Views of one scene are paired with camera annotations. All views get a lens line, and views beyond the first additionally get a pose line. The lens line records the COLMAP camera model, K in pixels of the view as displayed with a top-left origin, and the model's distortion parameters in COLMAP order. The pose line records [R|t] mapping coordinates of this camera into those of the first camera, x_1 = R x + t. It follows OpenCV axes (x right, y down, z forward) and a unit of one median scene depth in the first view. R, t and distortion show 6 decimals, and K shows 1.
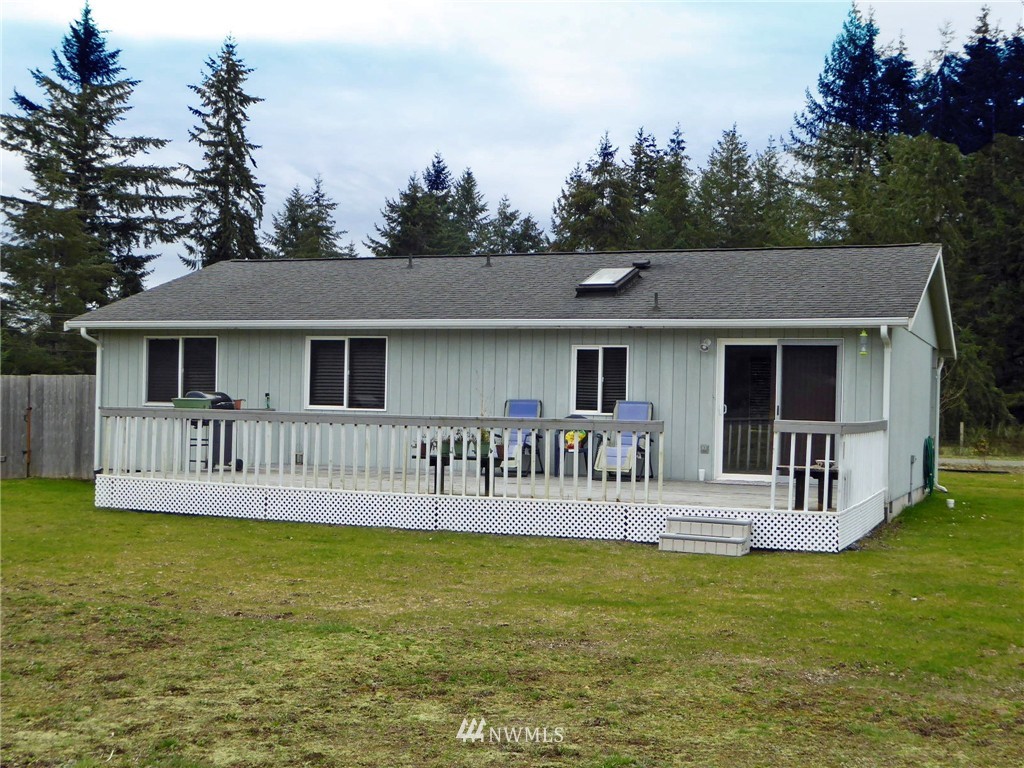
lens RADIAL K [[1370.4, 0, 512.0], [0, 1370.4, 384.0], [0, 0, 1]] dist [-0.005046, 0.045587]
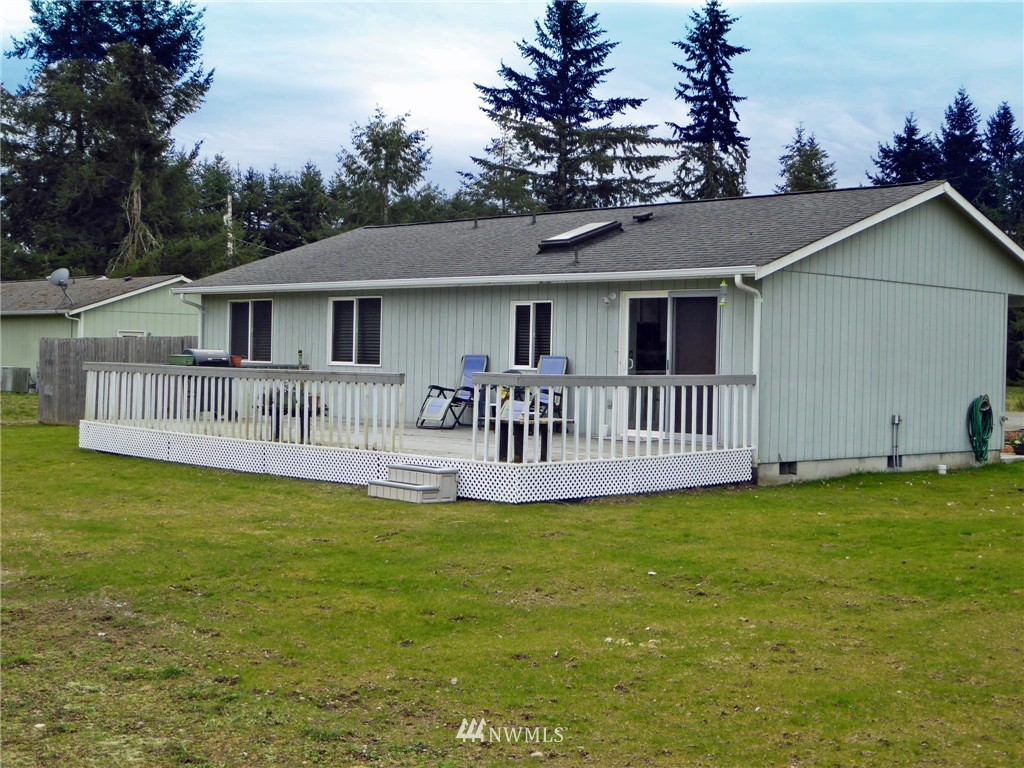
lens RADIAL K [[1429.0, 0, 512.0], [0, 1429.0, 384.0], [0, 0, 1]] dist [-0.008089, 0.052864]
pose [[0.915270, 0.004141, -0.402820, 0.080351], [0.007138, 0.999623, 0.026496, 0.000854], [0.402778, -0.027126, 0.914896, 0.004652]]
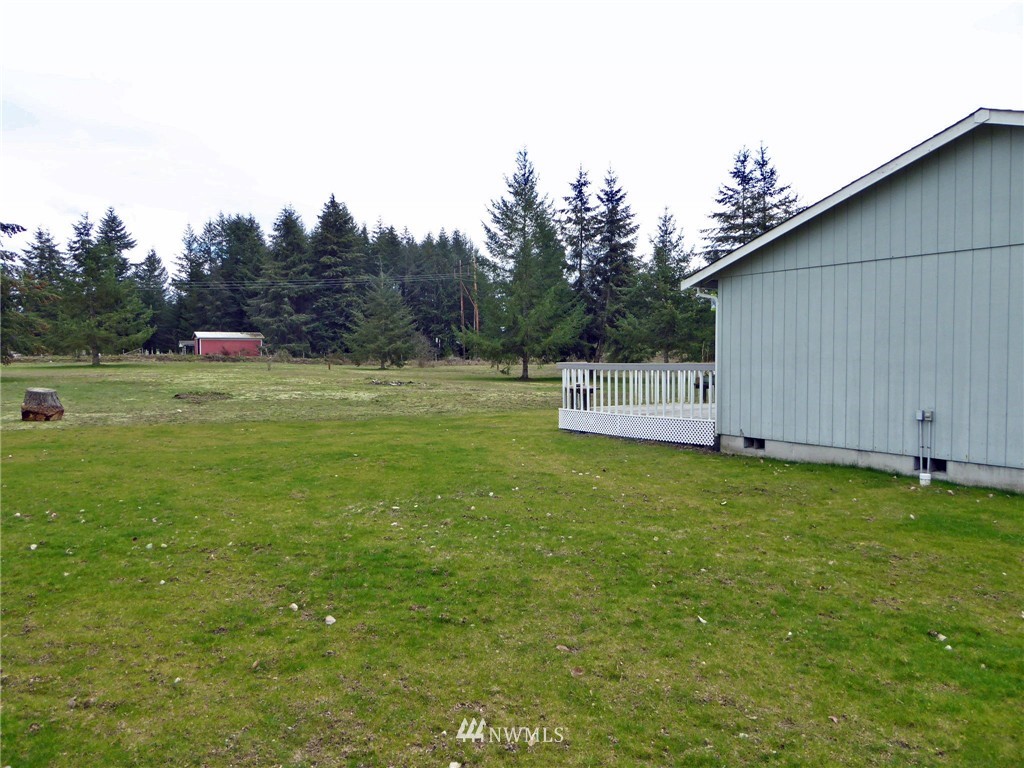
lens RADIAL K [[731.4, 0, 512.0], [0, 731.4, 384.0], [0, 0, 1]] dist [-0.020767, 0.002201]
pose [[-0.575030, 0.006953, -0.818103, 0.138640], [0.001155, 0.999970, 0.007686, 0.006063], [0.818132, 0.003475, -0.575020, 0.186892]]
